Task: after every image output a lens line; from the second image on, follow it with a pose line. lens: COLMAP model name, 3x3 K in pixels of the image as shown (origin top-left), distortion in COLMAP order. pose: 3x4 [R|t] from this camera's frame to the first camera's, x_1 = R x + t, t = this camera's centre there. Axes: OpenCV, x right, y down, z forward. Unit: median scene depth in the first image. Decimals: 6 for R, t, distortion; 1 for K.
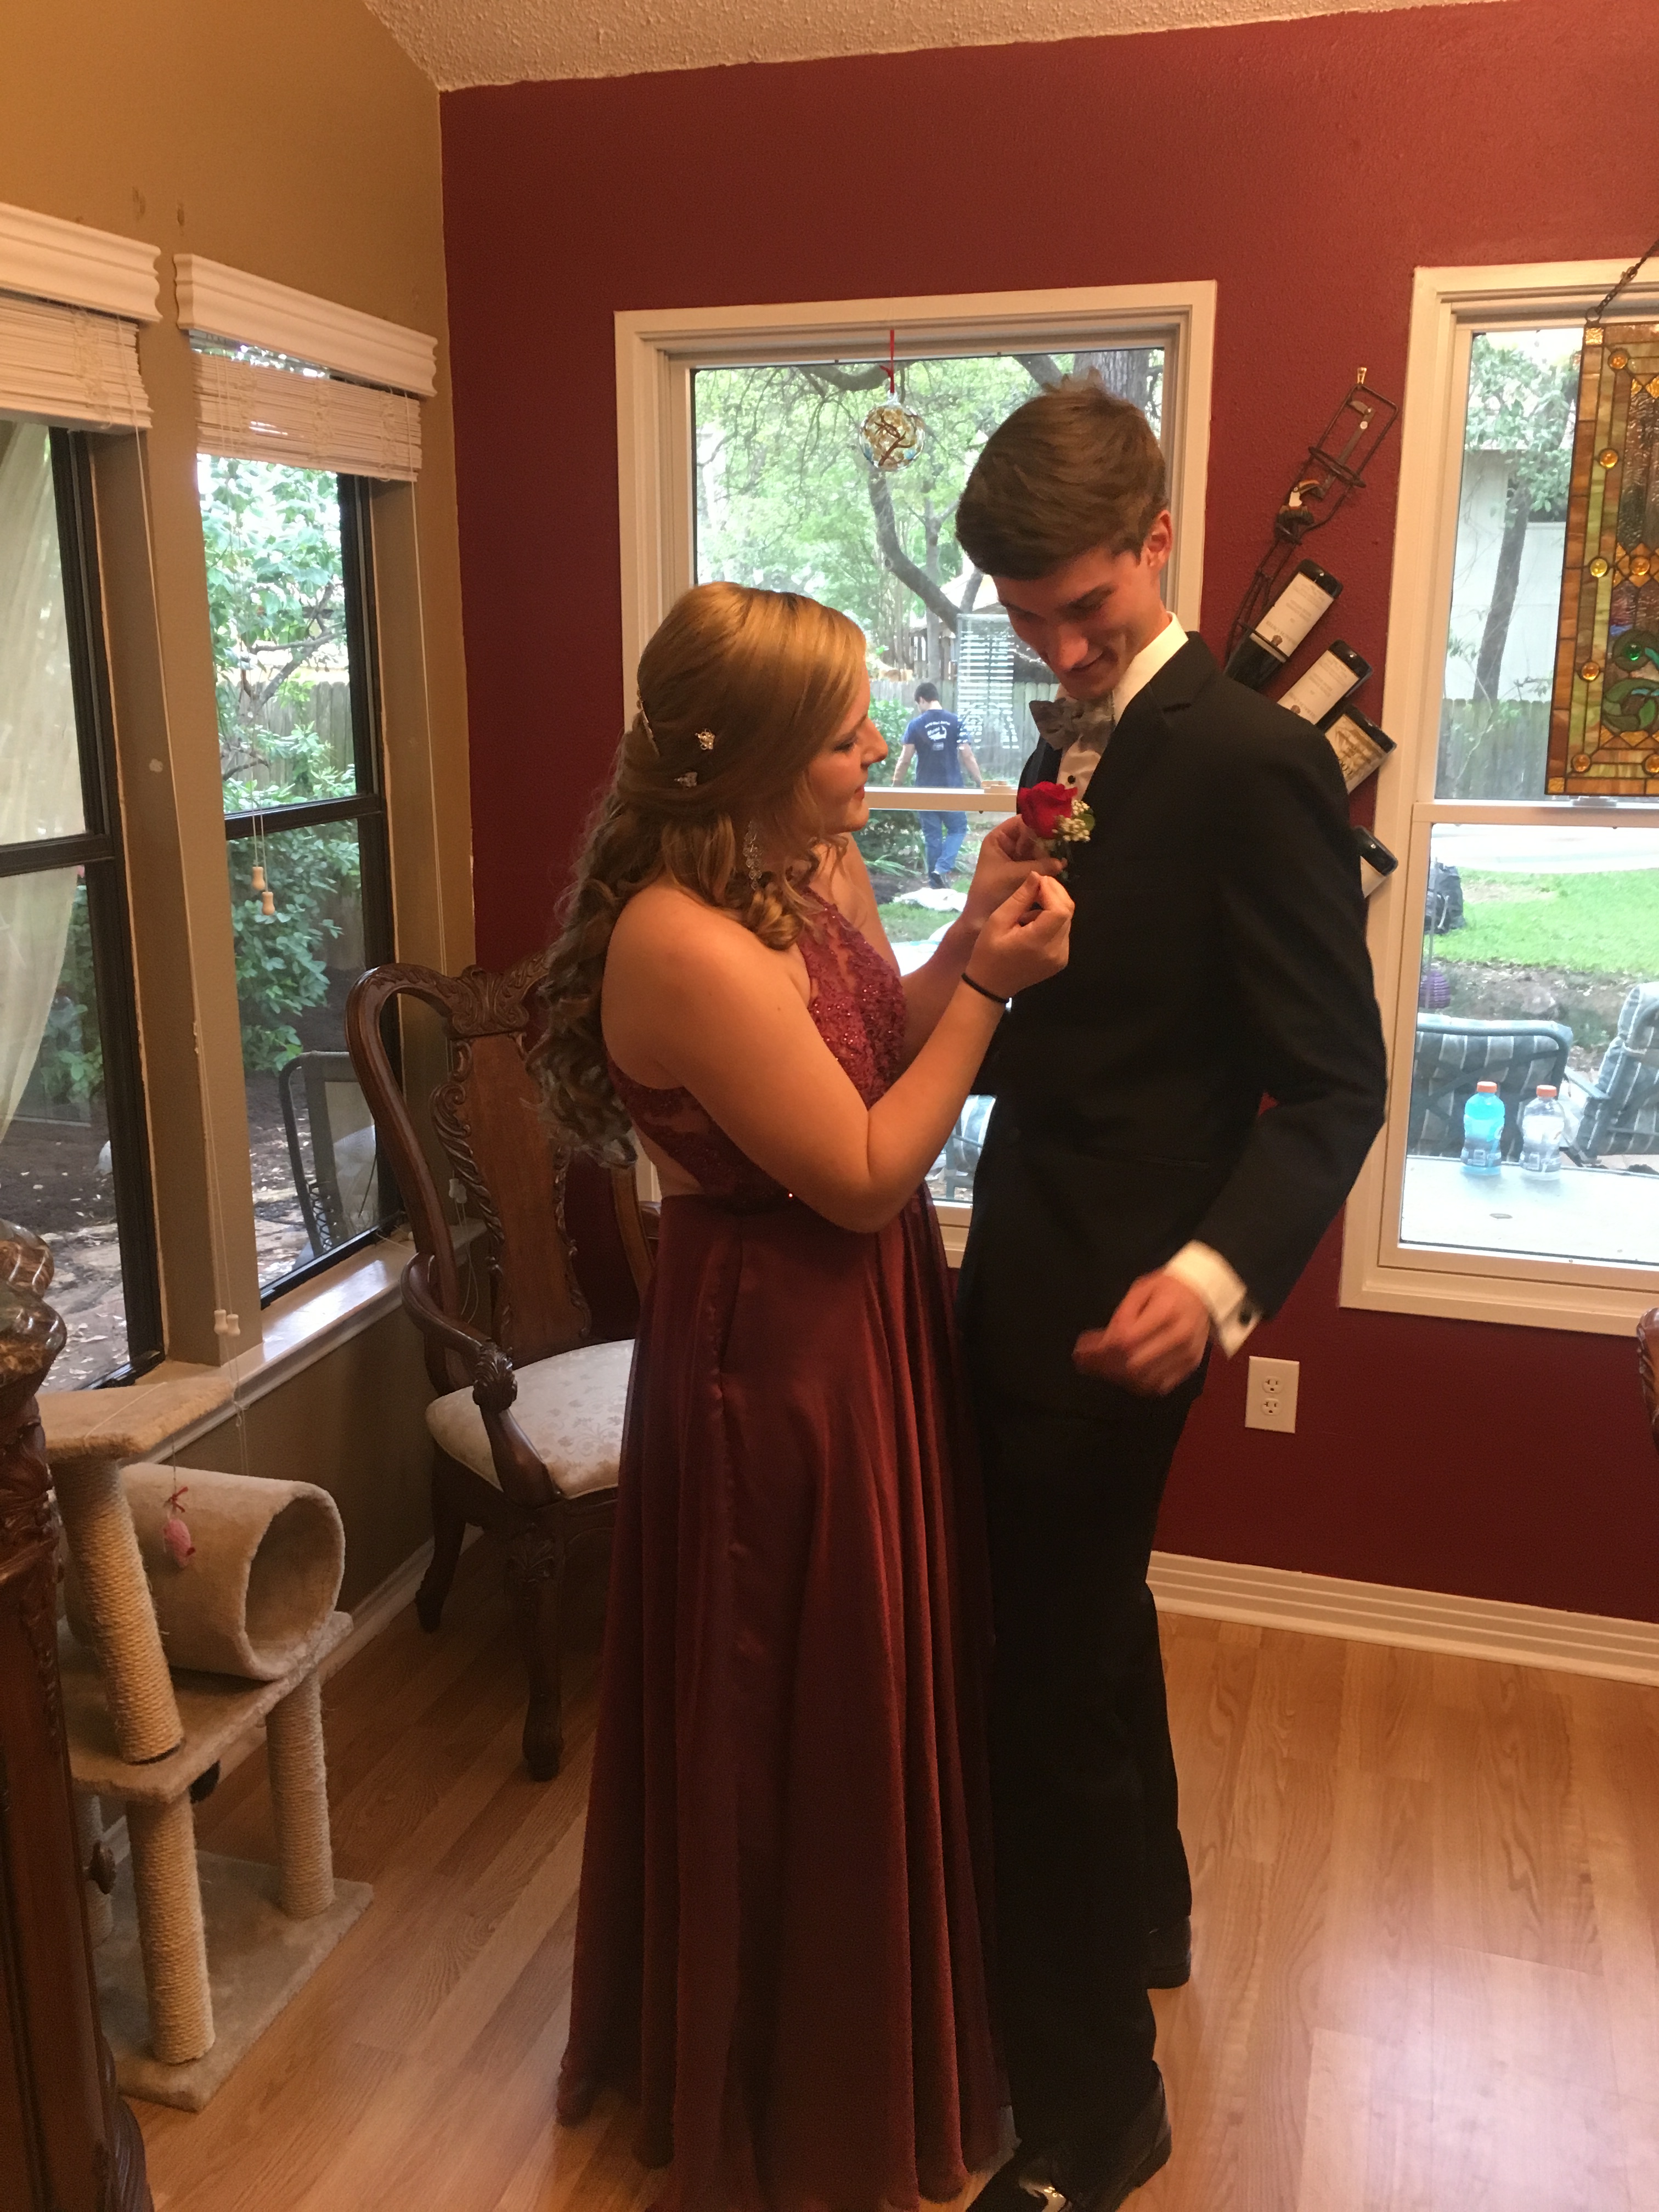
lens RADIAL K [[1884.9, 0, 834.8], [0, 1884.9, 1102.0], [0, 0, 1]] dist [0.094289, -0.130646]
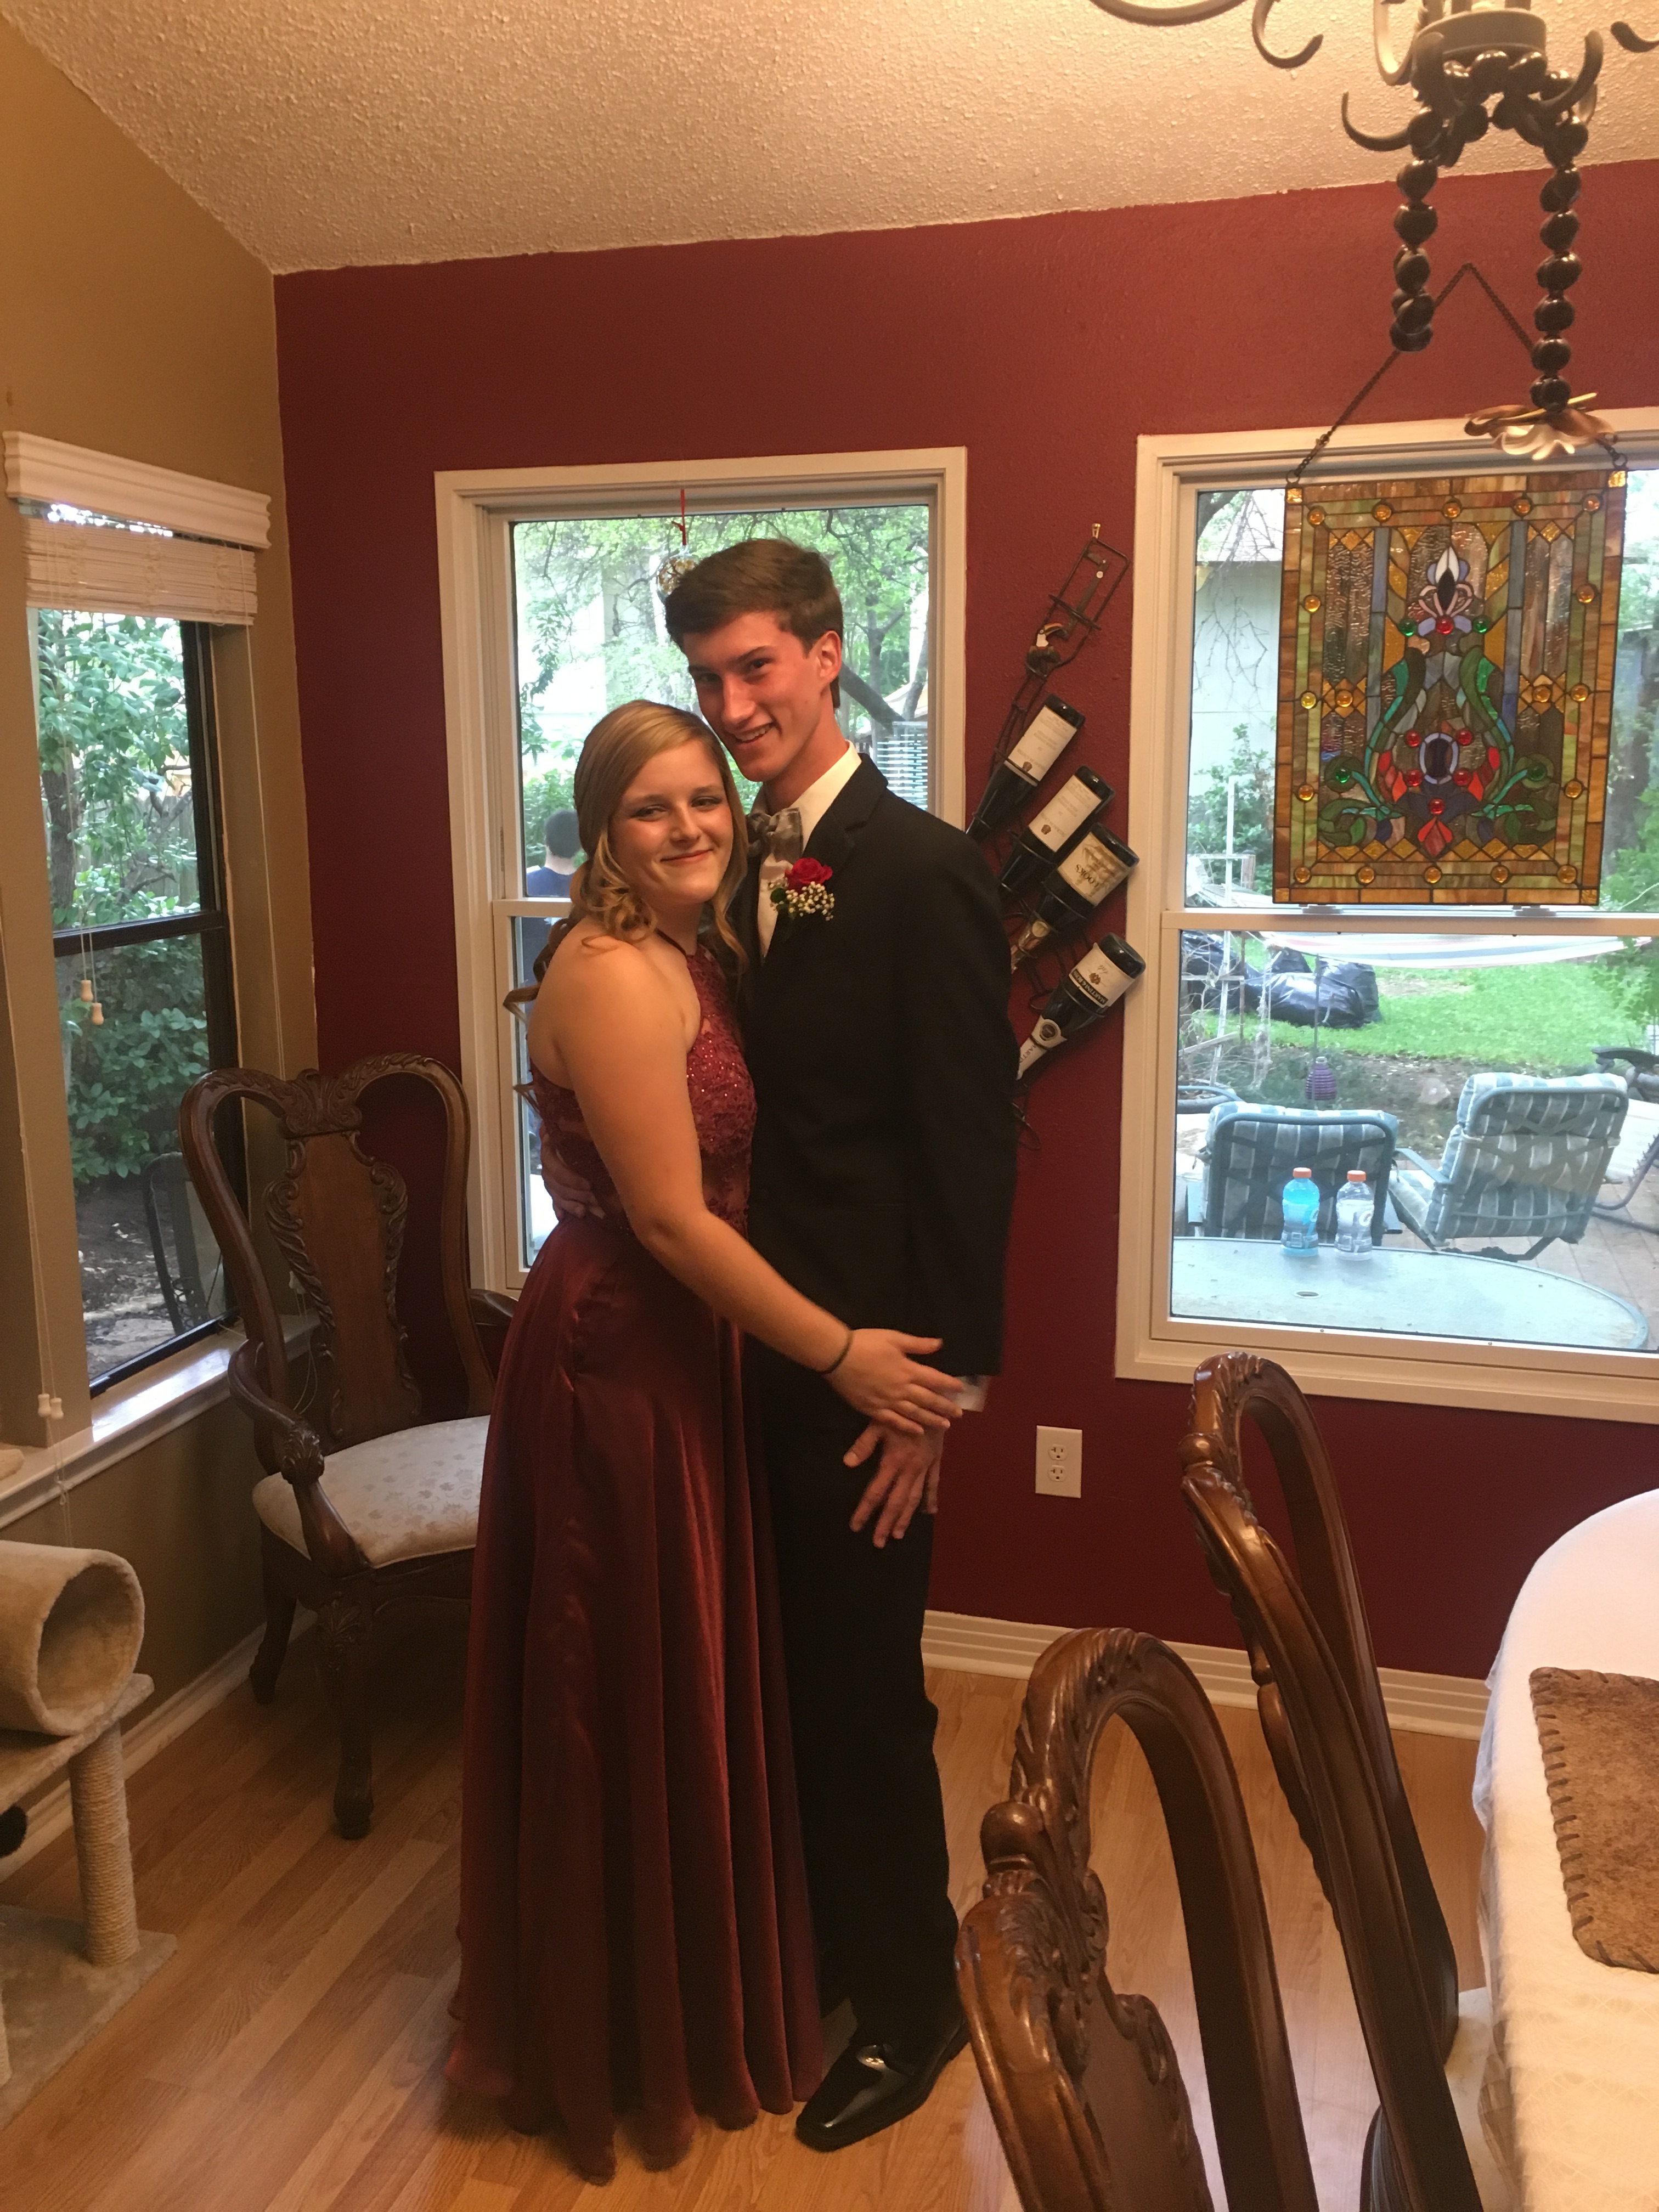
lens RADIAL K [[1884.9, 0, 834.8], [0, 1884.9, 1102.0], [0, 0, 1]] dist [0.094289, -0.130646]
pose [[0.999785, -0.012361, 0.016645, 0.099875], [0.013214, 0.998550, -0.052181, 0.007019], [-0.015976, 0.052390, 0.998499, -0.081766]]
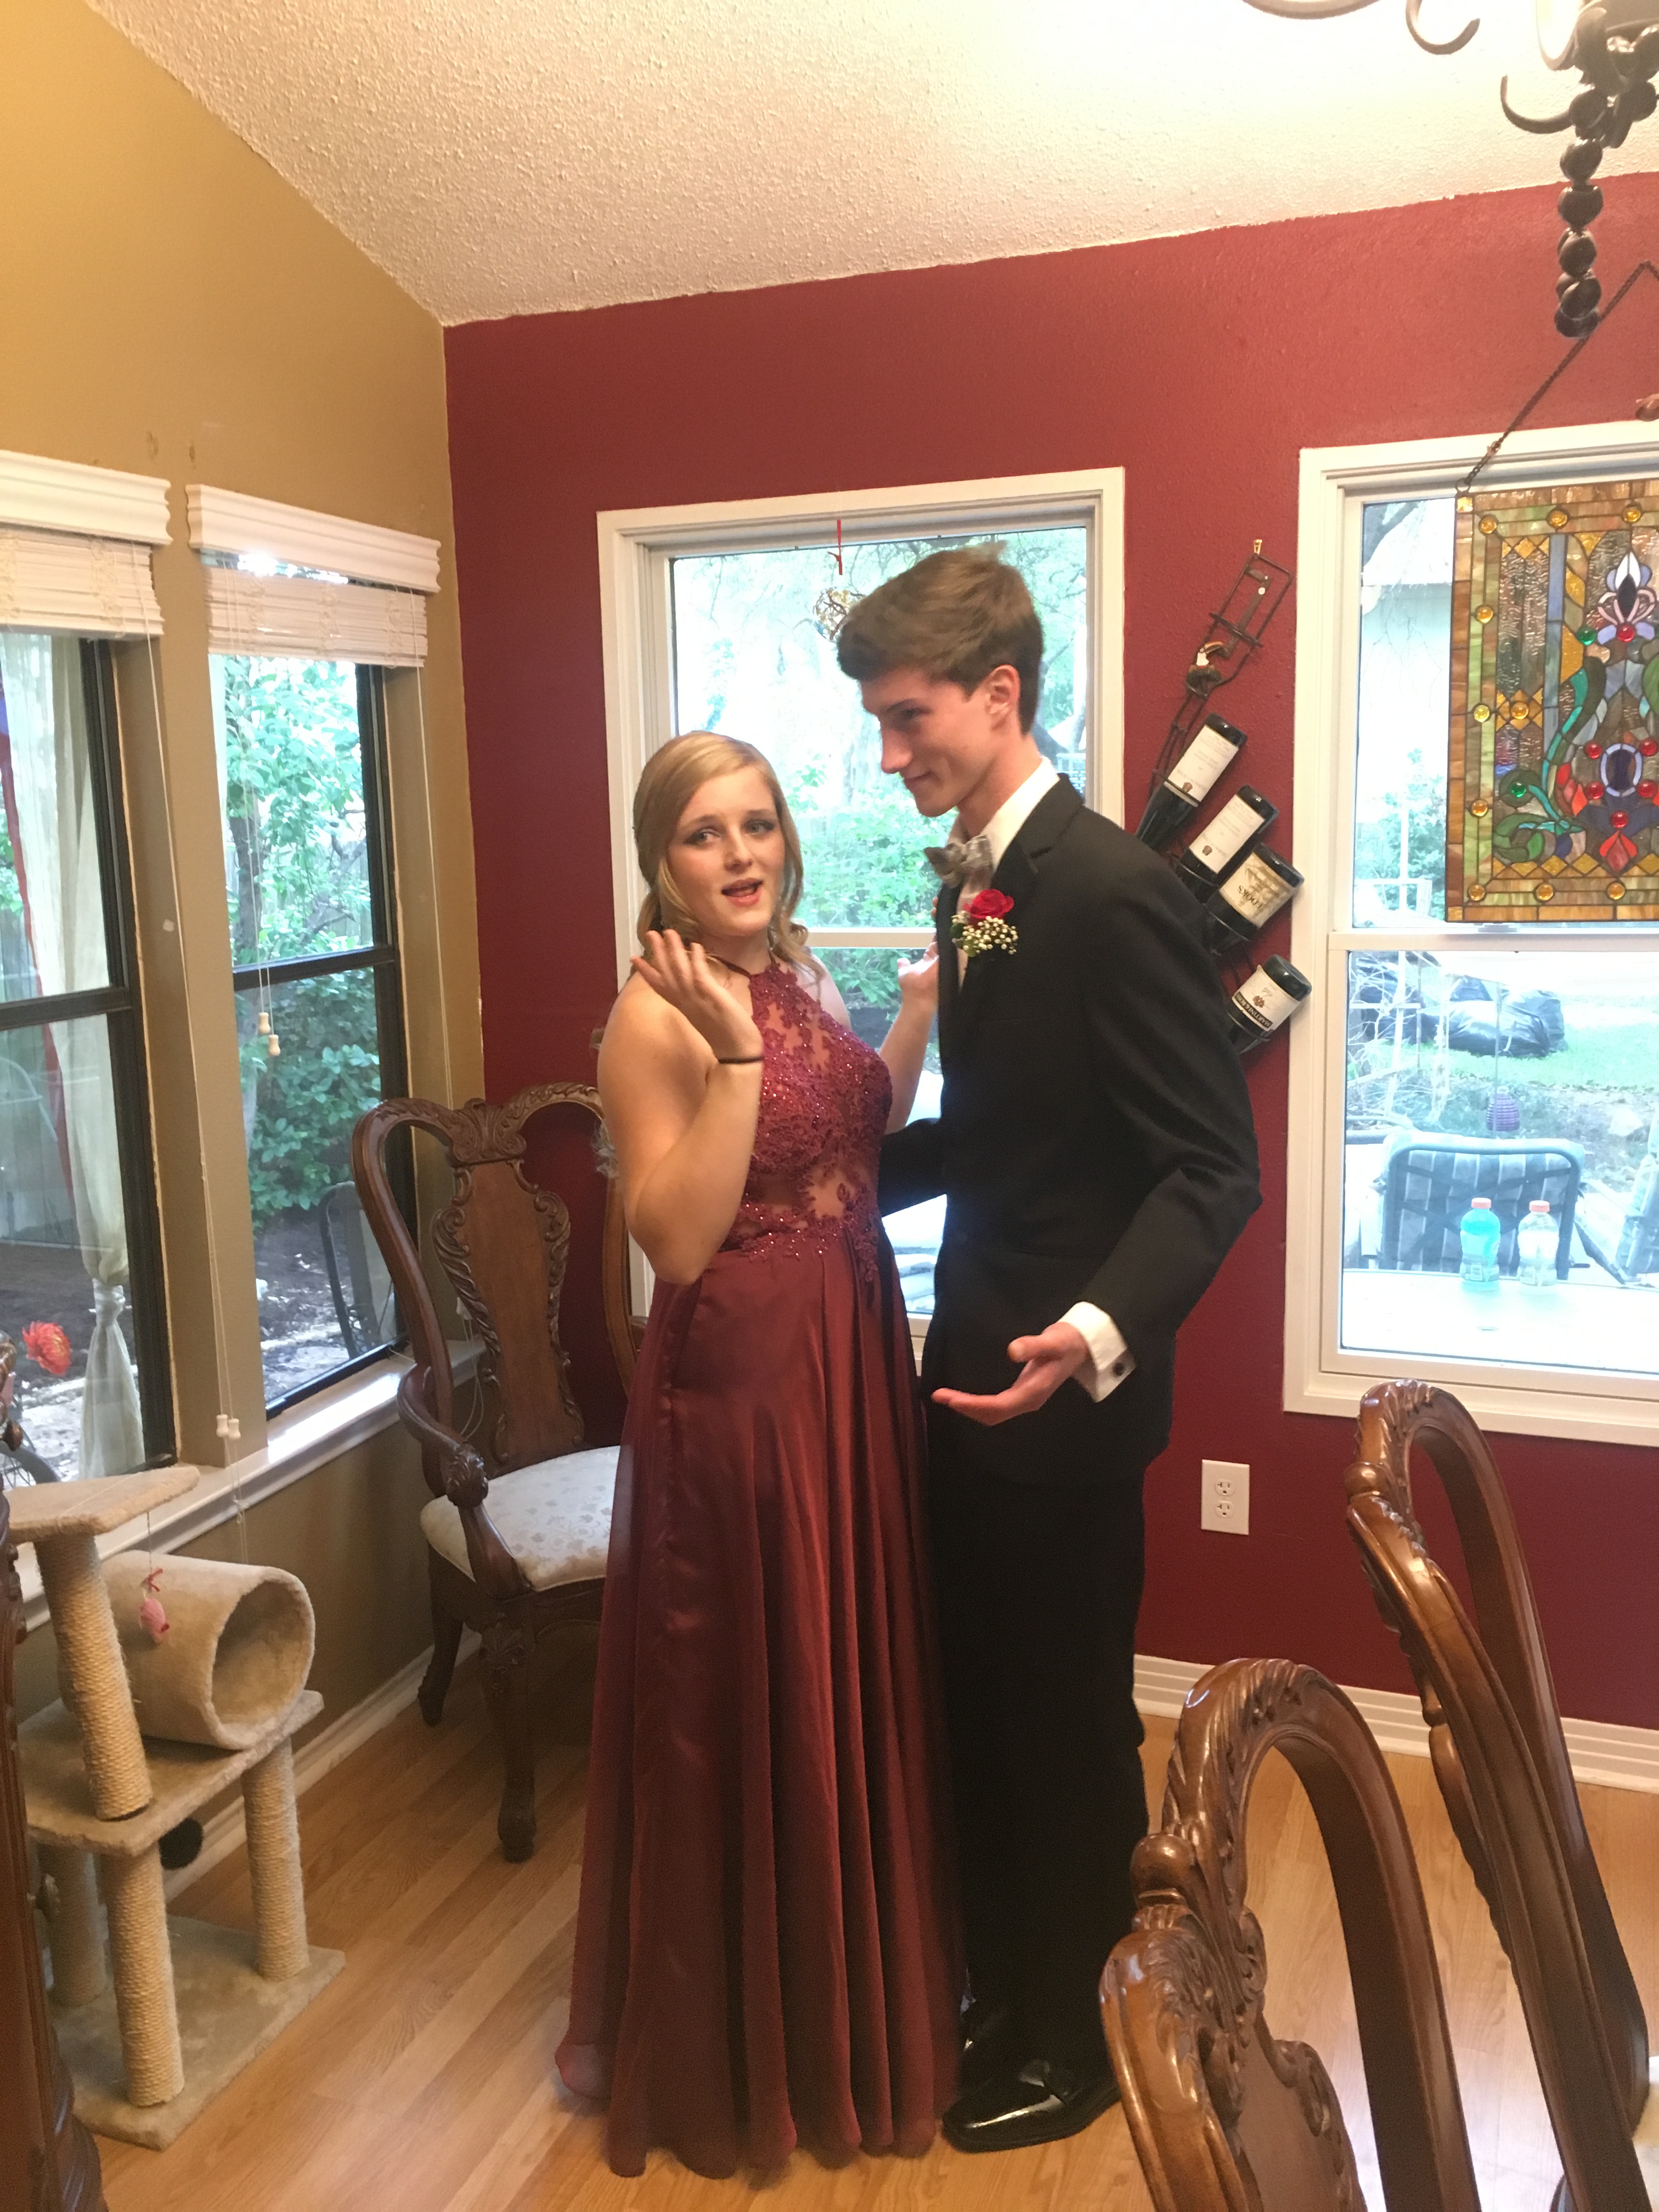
lens RADIAL K [[1886.9, 0, 832.9], [0, 1886.9, 1102.1], [0, 0, 1]] dist [0.091253, -0.122666]
pose [[0.997296, -0.016283, -0.071667, 0.104964], [0.011108, 0.997341, -0.072027, 0.011924], [0.072650, 0.071036, 0.994825, -0.076946]]
